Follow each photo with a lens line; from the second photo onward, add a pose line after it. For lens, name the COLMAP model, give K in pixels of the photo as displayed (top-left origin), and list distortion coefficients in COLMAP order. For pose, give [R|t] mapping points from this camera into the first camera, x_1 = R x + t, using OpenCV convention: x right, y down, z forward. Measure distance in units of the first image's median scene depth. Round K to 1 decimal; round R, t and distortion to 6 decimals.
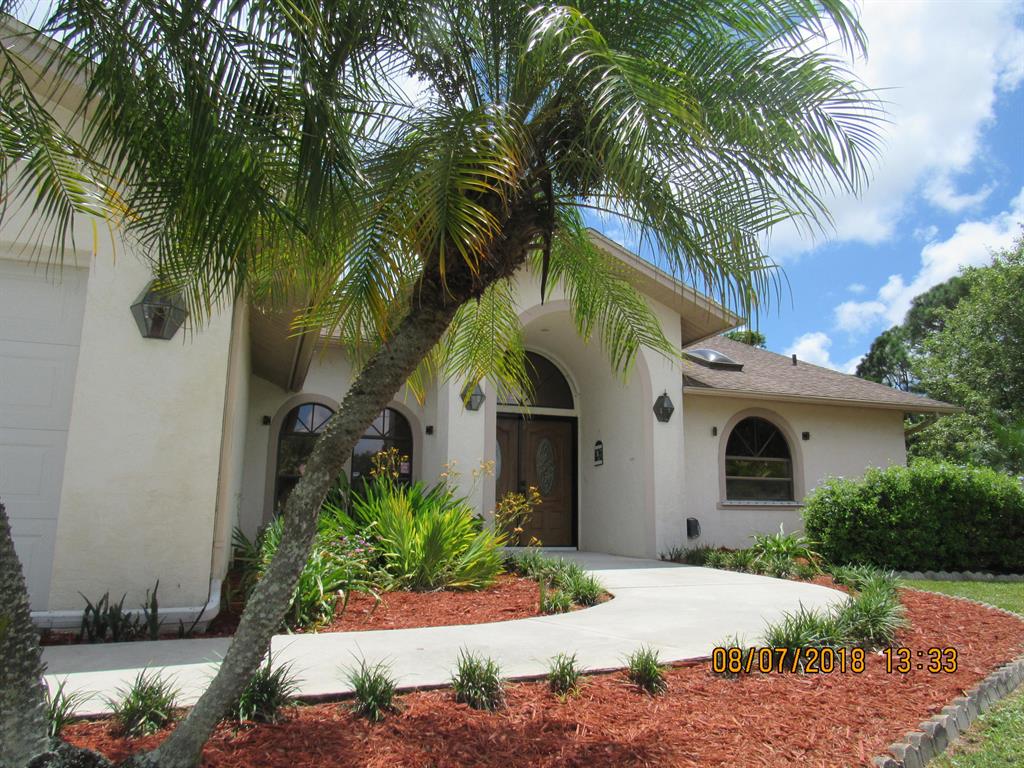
lens RADIAL K [[730.9, 0, 517.0], [0, 730.9, 386.3], [0, 0, 1]] dist [-0.026894, 0.007779]
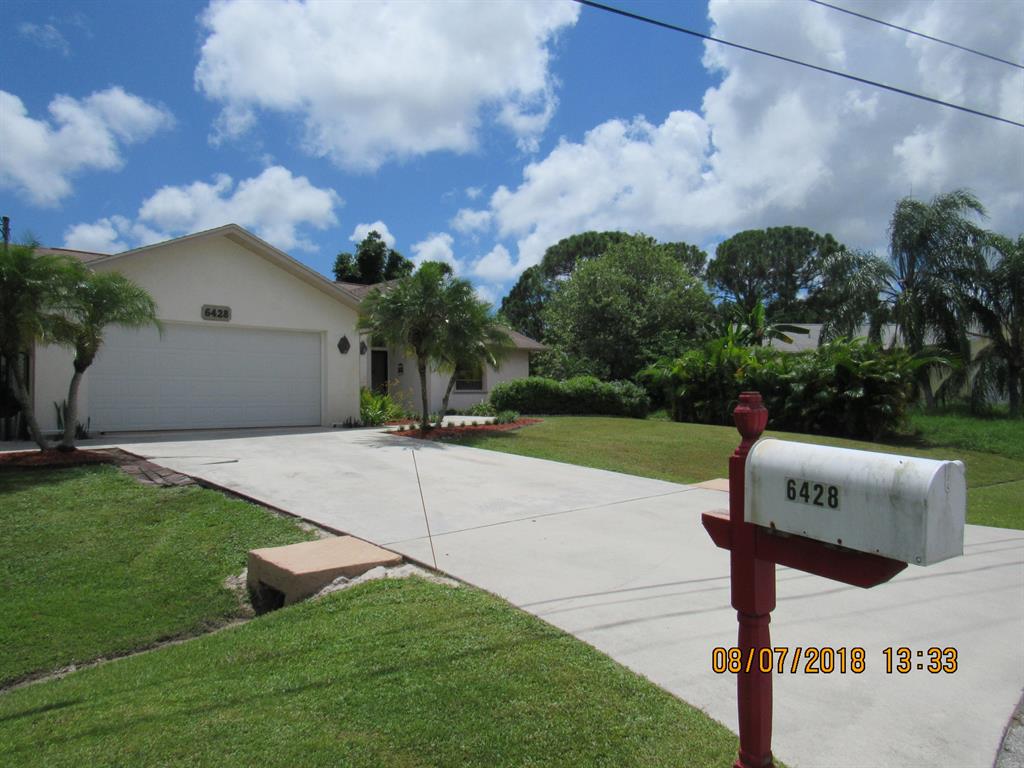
lens RADIAL K [[730.9, 0, 511.7], [0, 730.9, 385.8], [0, 0, 1]] dist [-0.026894, 0.007779]
pose [[0.902230, -0.011802, 0.431093, -0.579128], [-0.057222, 0.987510, 0.146795, -0.217454], [-0.427442, -0.157111, 0.890286, -1.190648]]
